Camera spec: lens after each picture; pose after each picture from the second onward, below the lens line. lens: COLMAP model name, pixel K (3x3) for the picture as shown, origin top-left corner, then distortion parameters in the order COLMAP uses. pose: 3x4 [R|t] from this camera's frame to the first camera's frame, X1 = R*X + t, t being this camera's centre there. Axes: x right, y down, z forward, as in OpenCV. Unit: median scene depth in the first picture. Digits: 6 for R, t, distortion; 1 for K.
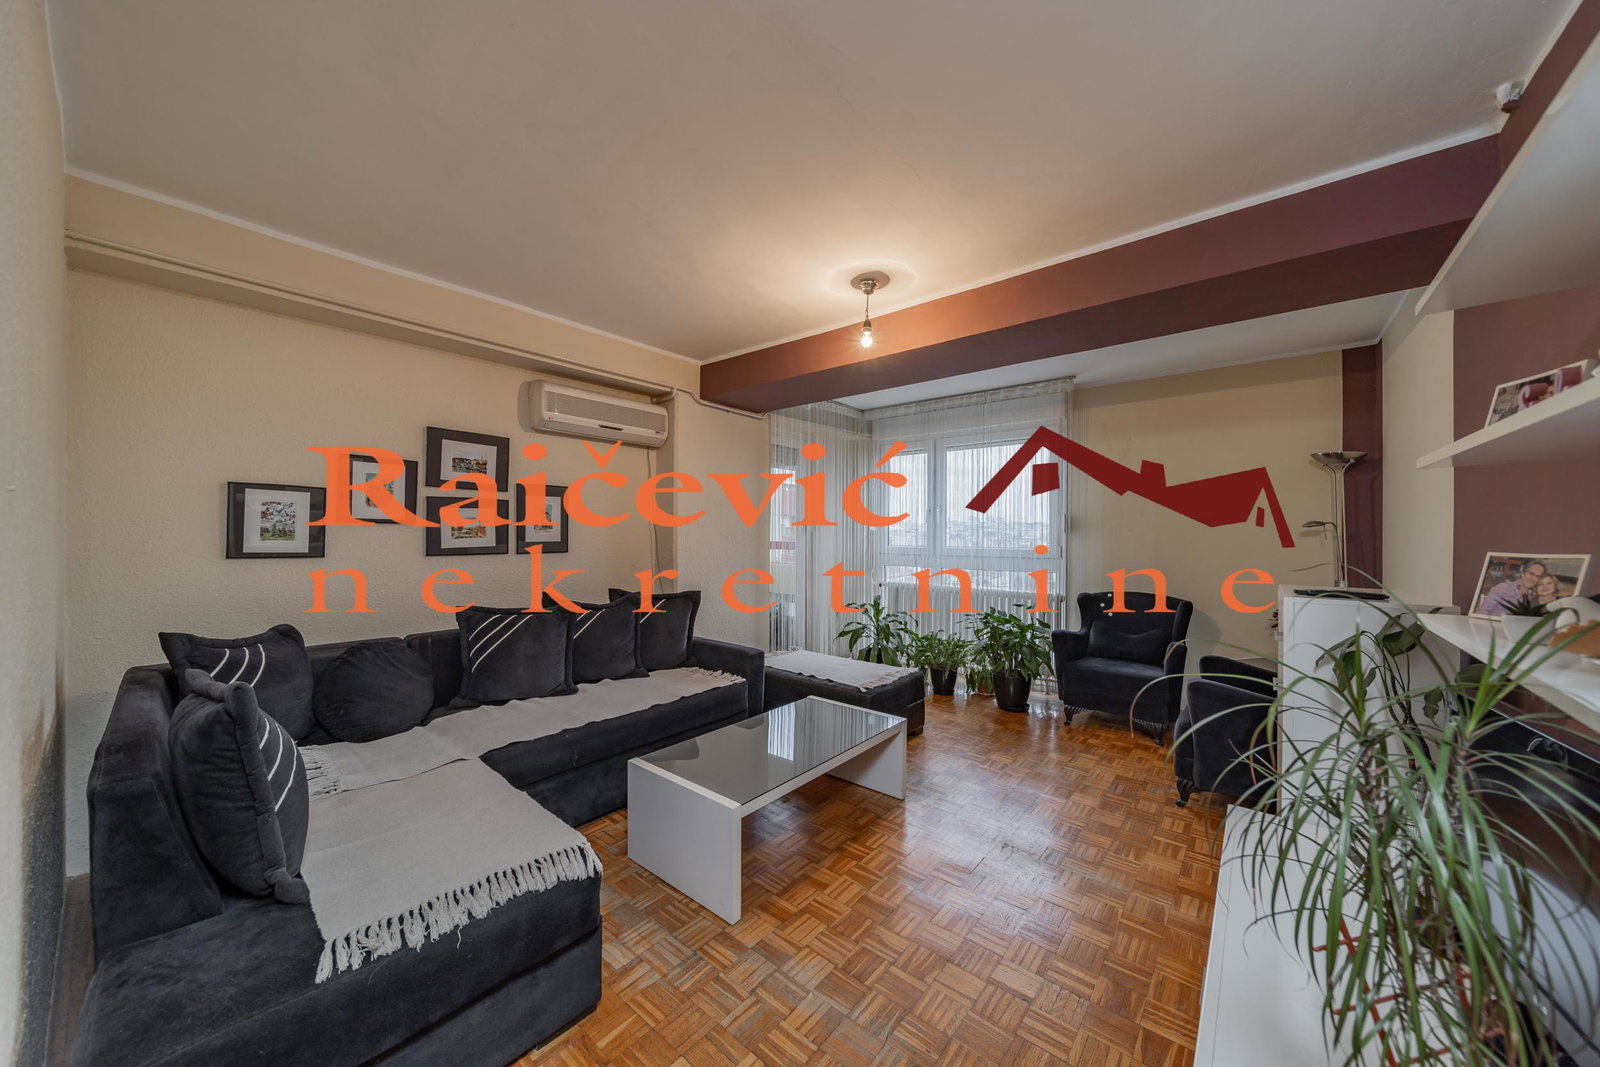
lens RADIAL K [[570.9, 0, 804.0], [0, 570.9, 525.8], [0, 0, 1]] dist [0.000160, -0.000463]
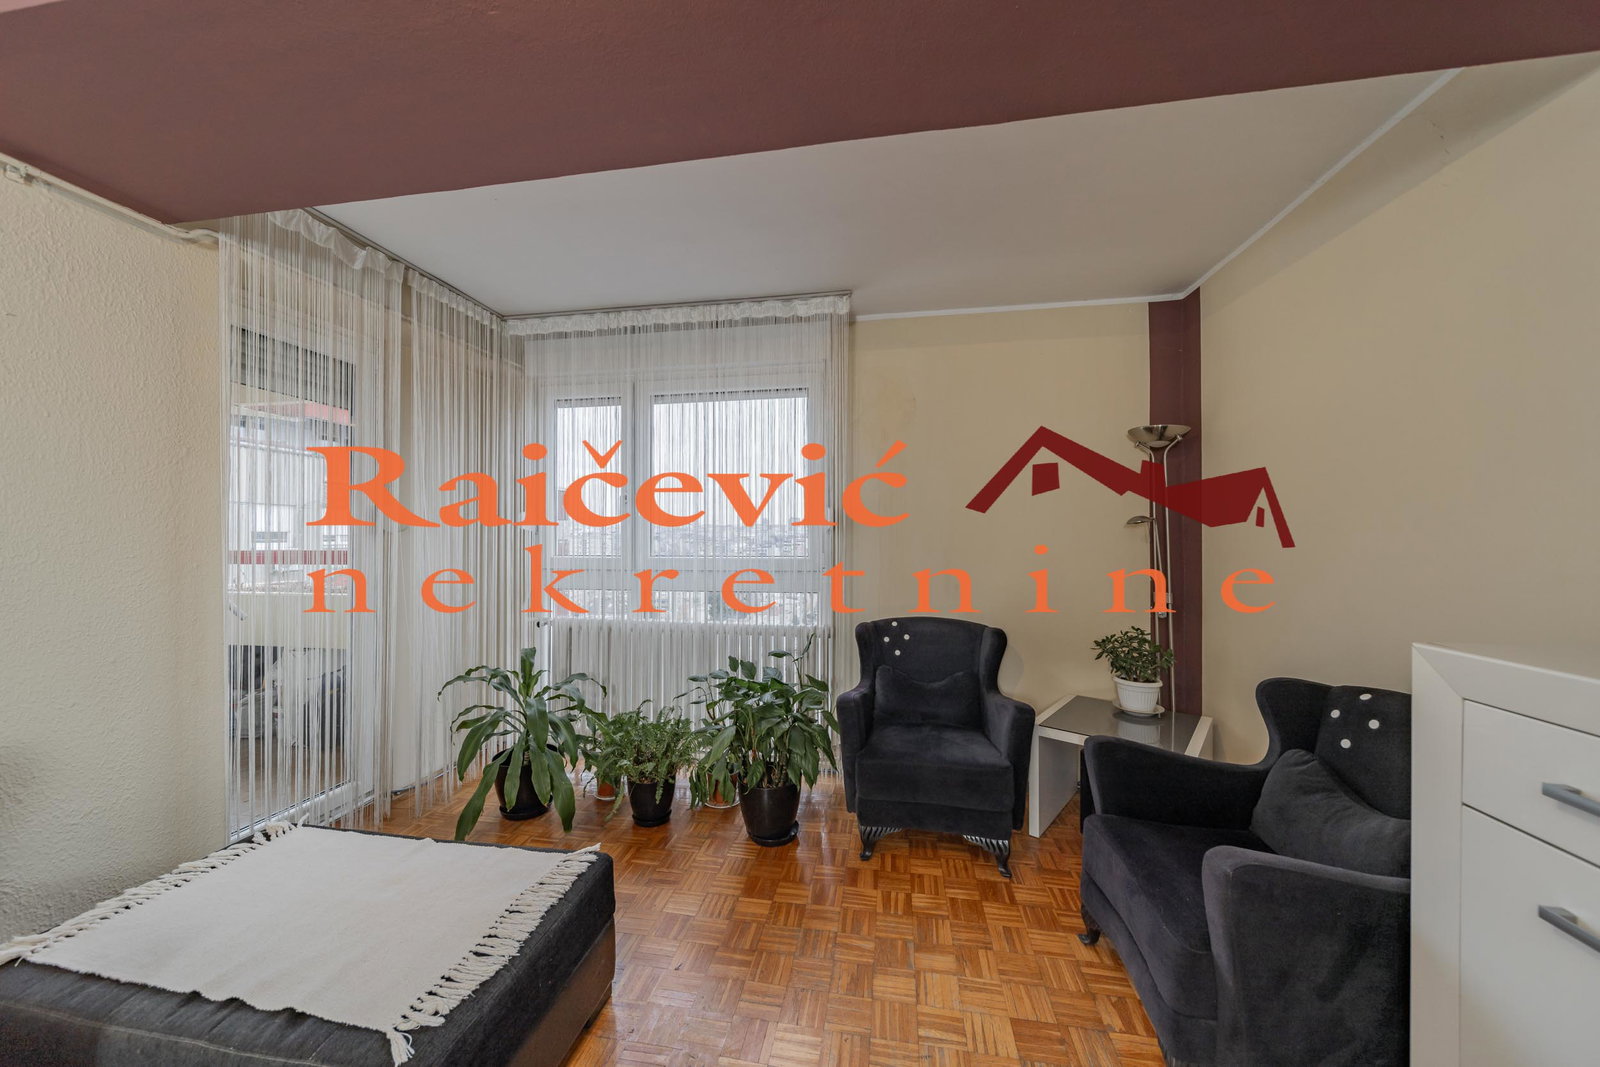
lens RADIAL K [[570.9, 0, 803.1], [0, 570.9, 528.1], [0, 0, 1]] dist [0.000160, -0.000463]
pose [[0.870666, -0.001198, 0.491873, 0.098312], [0.000989, 0.999999, 0.000687, 0.005559], [-0.491873, -0.000112, 0.870667, 0.437947]]
